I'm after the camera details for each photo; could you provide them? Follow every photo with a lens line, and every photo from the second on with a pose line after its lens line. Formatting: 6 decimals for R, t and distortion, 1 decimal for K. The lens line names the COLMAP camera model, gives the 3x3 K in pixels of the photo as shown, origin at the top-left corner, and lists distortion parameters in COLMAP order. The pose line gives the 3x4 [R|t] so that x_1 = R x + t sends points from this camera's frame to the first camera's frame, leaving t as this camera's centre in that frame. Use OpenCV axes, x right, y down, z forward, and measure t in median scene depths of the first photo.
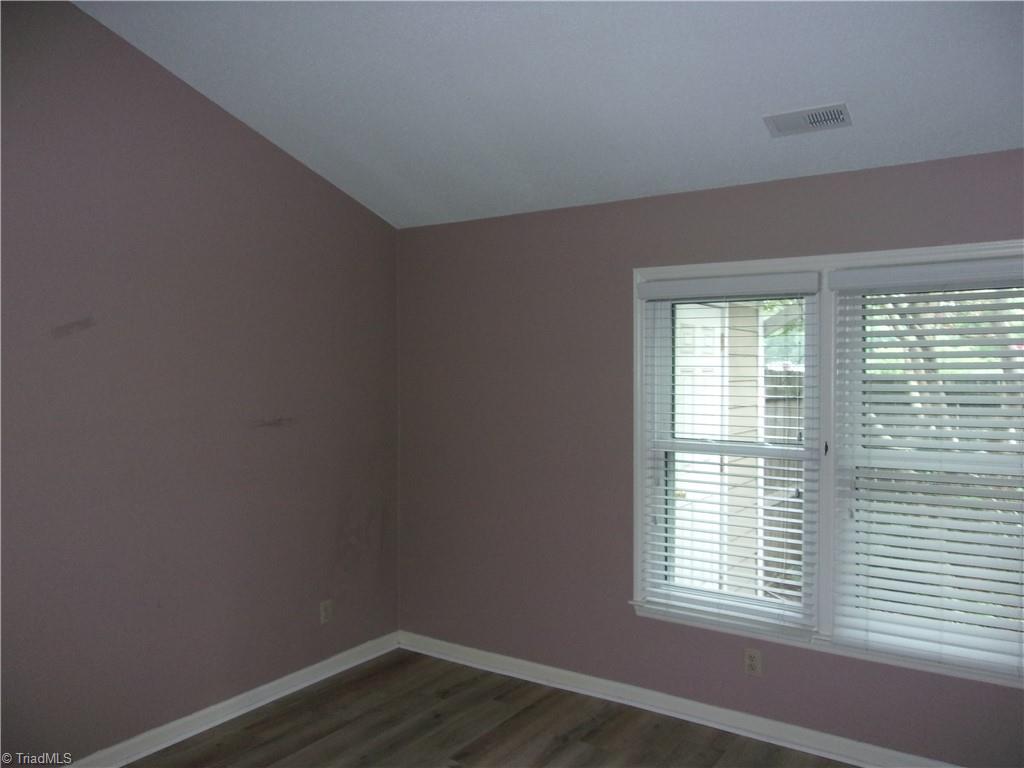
lens RADIAL K [[803.2, 0, 508.8], [0, 803.2, 386.8], [0, 0, 1]] dist [0.014303, 0.003143]
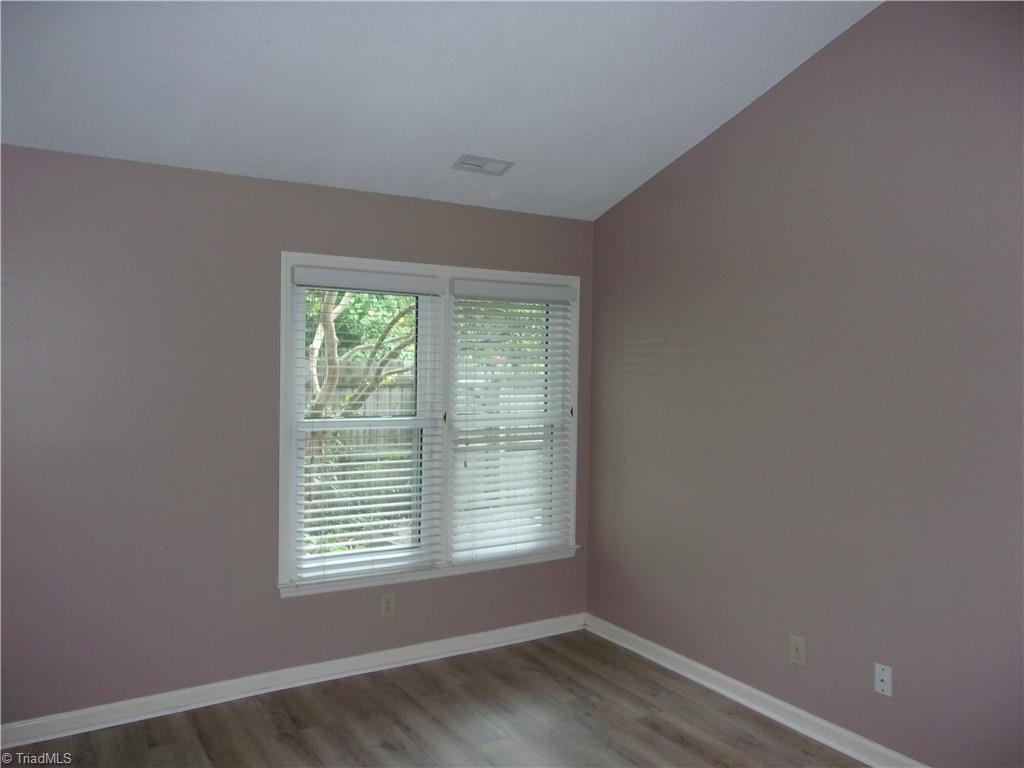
lens RADIAL K [[803.2, 0, 514.7], [0, 803.2, 378.7], [0, 0, 1]] dist [0.014303, 0.003143]
pose [[0.415653, -0.015855, 0.909385, -0.675818], [0.005714, 0.999874, 0.014821, -0.001723], [-0.909505, -0.000964, 0.415691, 0.347500]]
